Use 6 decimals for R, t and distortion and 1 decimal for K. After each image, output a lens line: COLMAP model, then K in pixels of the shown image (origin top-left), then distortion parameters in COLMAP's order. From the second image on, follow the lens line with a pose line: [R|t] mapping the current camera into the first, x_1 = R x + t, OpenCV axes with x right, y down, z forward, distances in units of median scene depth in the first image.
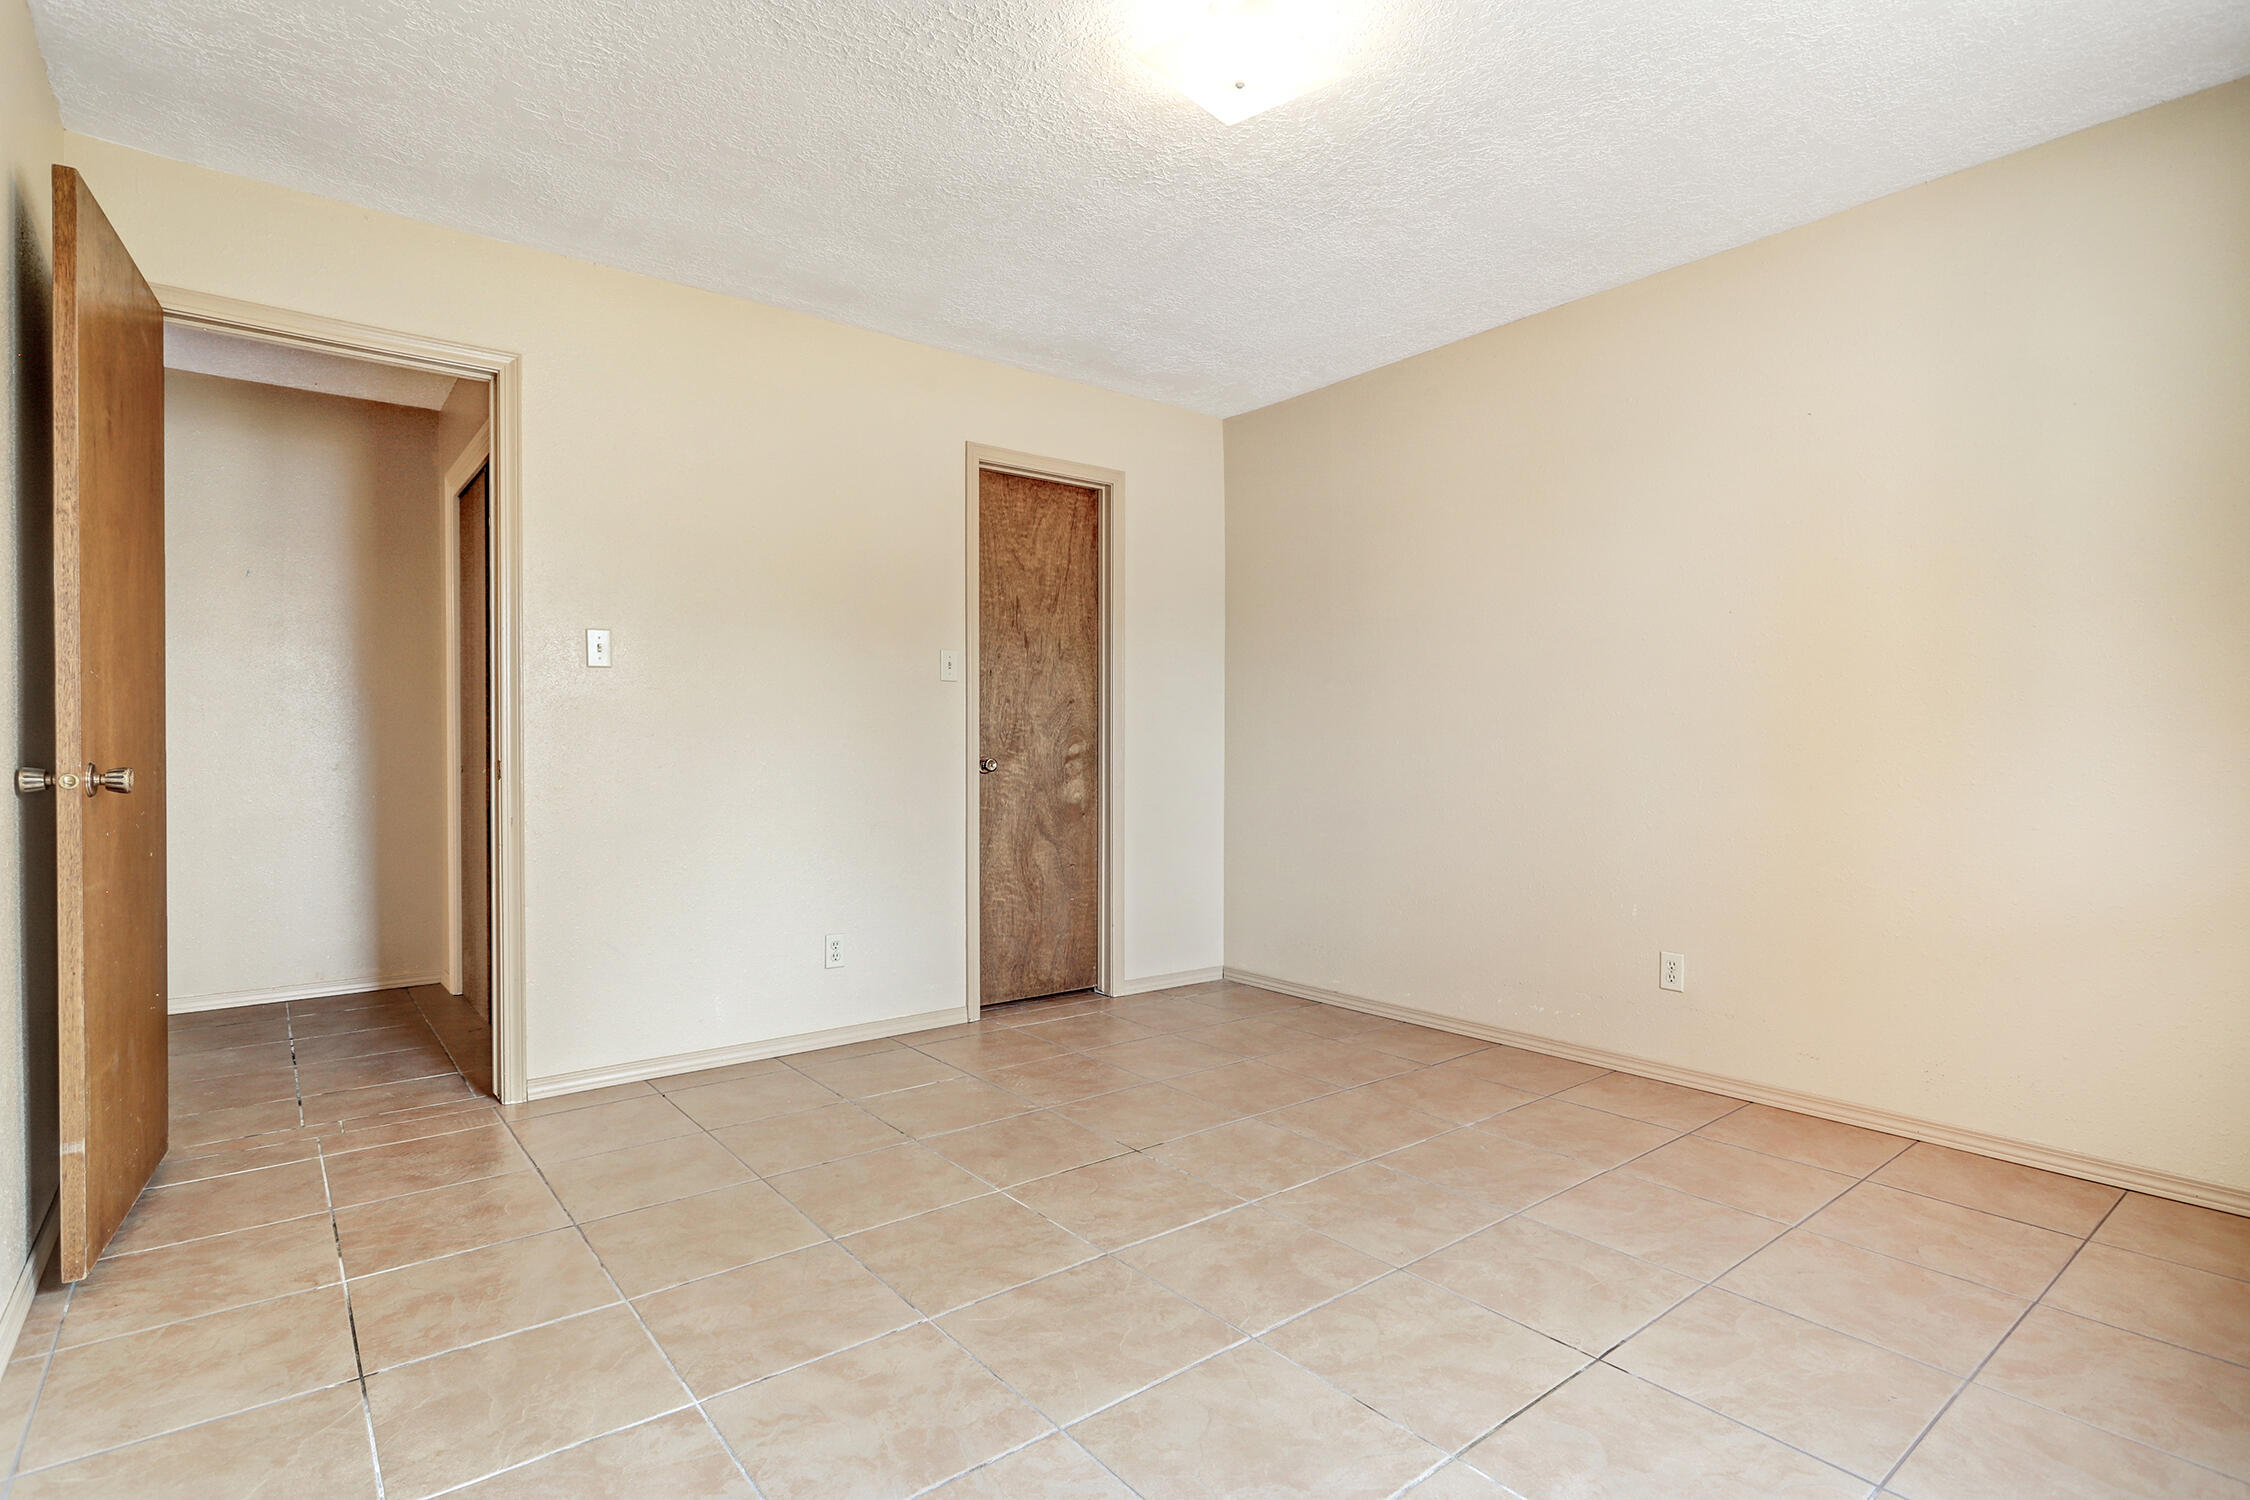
lens RADIAL K [[1112.5, 0, 1118.6], [0, 1112.5, 743.3], [0, 0, 1]] dist [-0.013195, 0.005291]
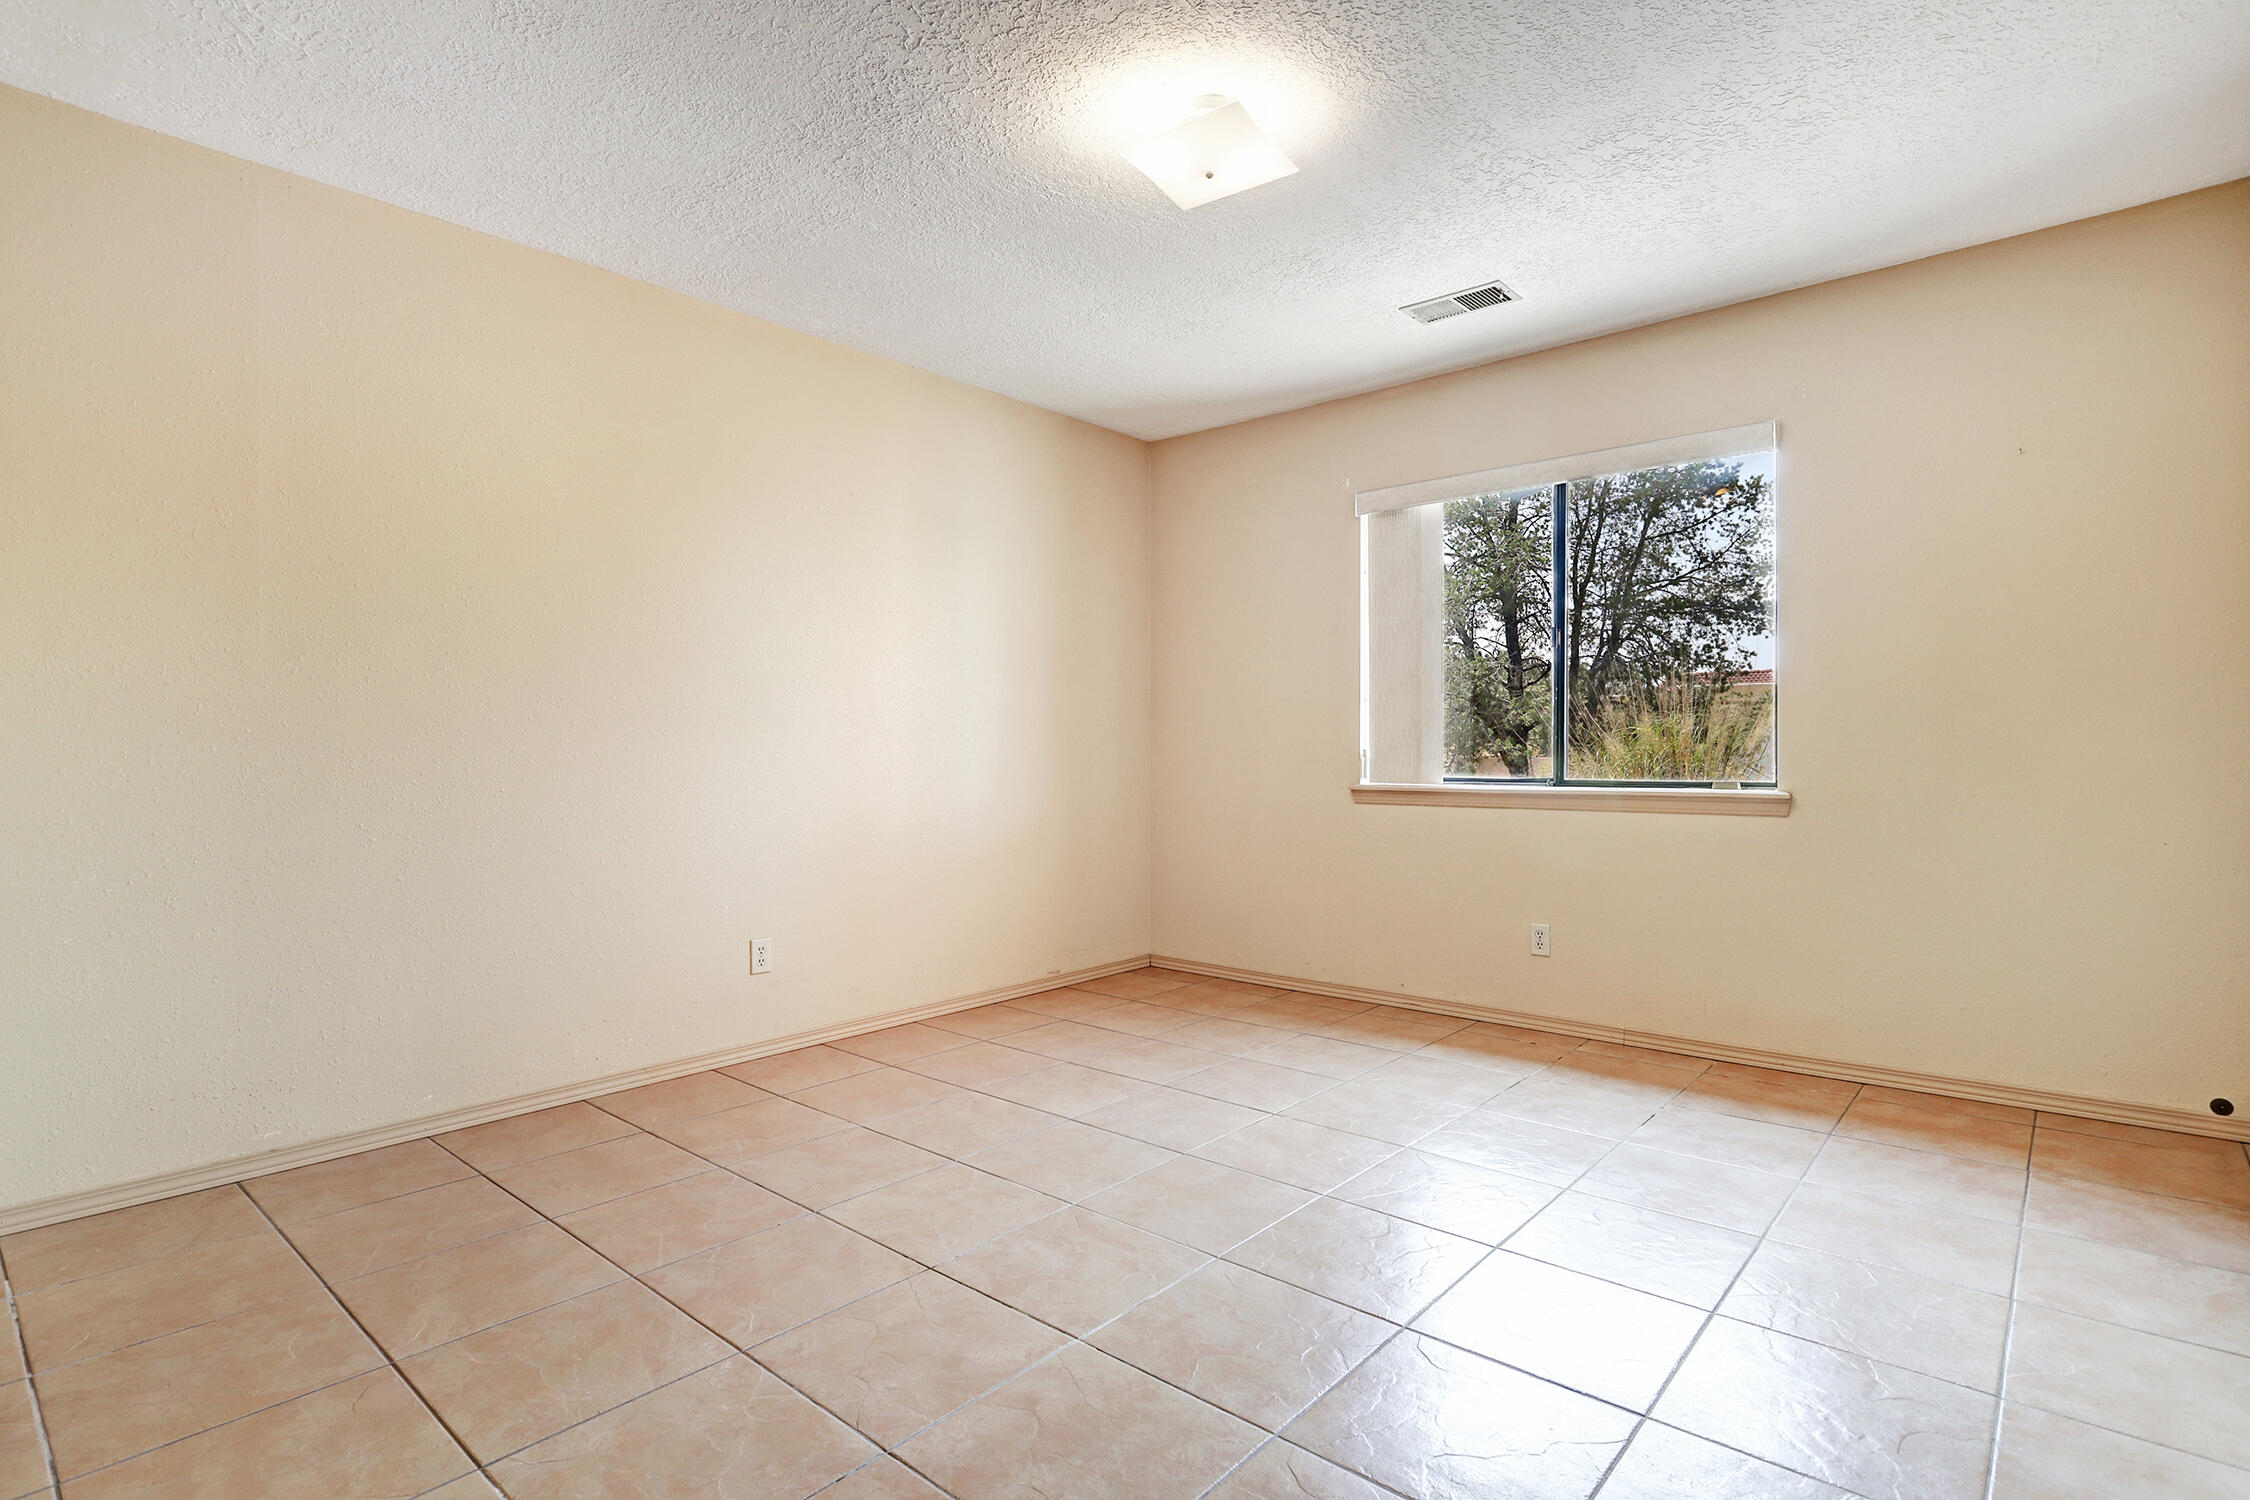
lens RADIAL K [[1112.5, 0, 1126.1], [0, 1112.5, 746.7], [0, 0, 1]] dist [-0.013195, 0.005291]
pose [[-0.185561, 0.008681, 0.982594, -0.721541], [0.006924, 0.999948, -0.007527, 0.011888], [-0.982608, 0.005406, -0.185612, 0.948937]]
